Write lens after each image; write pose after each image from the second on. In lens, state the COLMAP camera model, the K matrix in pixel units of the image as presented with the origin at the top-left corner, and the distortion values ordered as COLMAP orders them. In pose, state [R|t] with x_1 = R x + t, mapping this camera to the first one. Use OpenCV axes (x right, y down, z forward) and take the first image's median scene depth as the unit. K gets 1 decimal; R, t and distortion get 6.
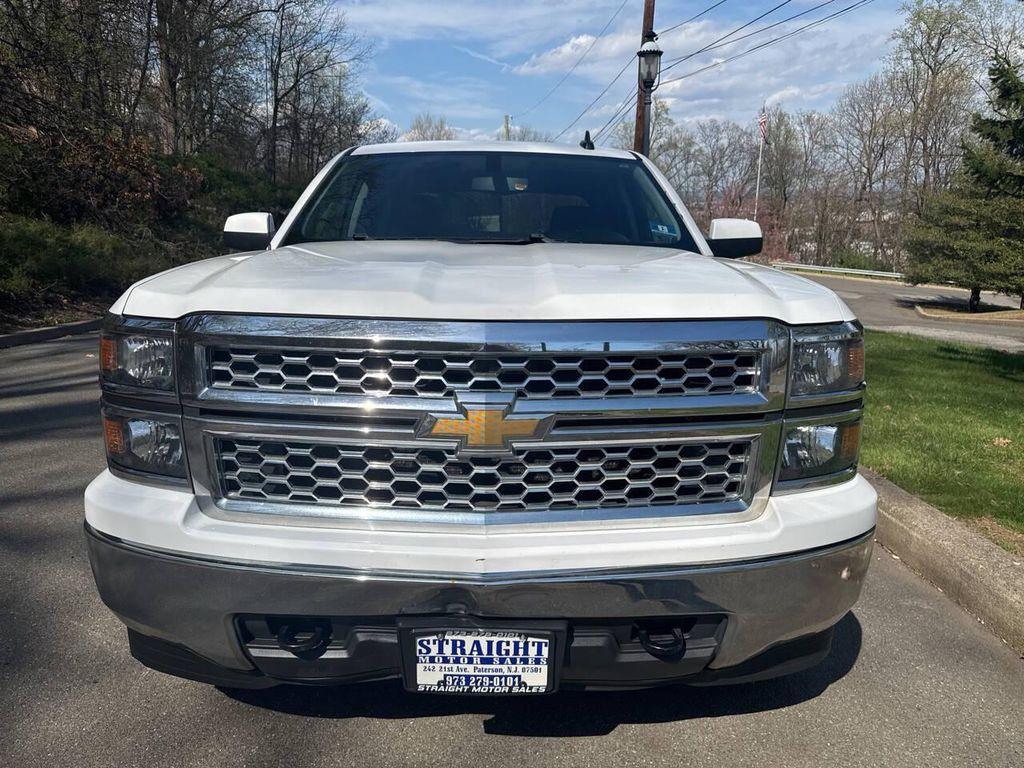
lens RADIAL K [[741.5, 0, 512.6], [0, 741.5, 401.2], [0, 0, 1]] dist [0.029877, -0.037877]
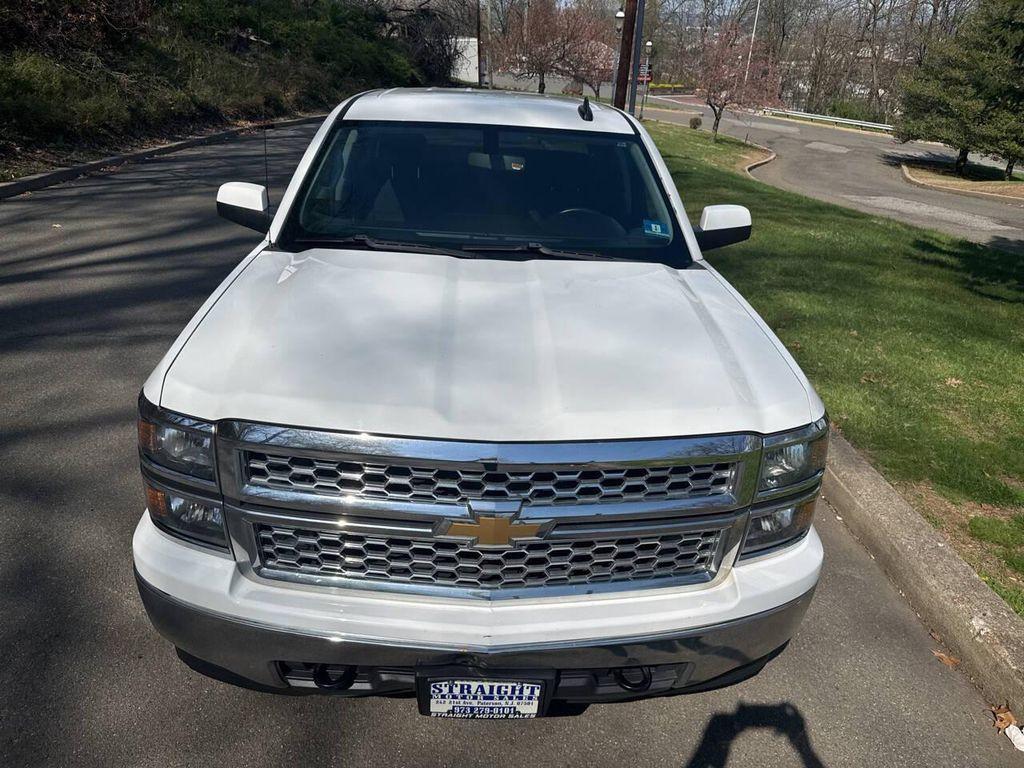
lens RADIAL K [[741.5, 0, 512.6], [0, 741.5, 401.2], [0, 0, 1]] dist [0.029877, -0.037877]
pose [[0.998848, 0.023699, 0.041723, -0.056180], [-0.032392, 0.974528, 0.221914, -0.382912], [-0.035401, -0.223009, 0.974173, -0.073898]]
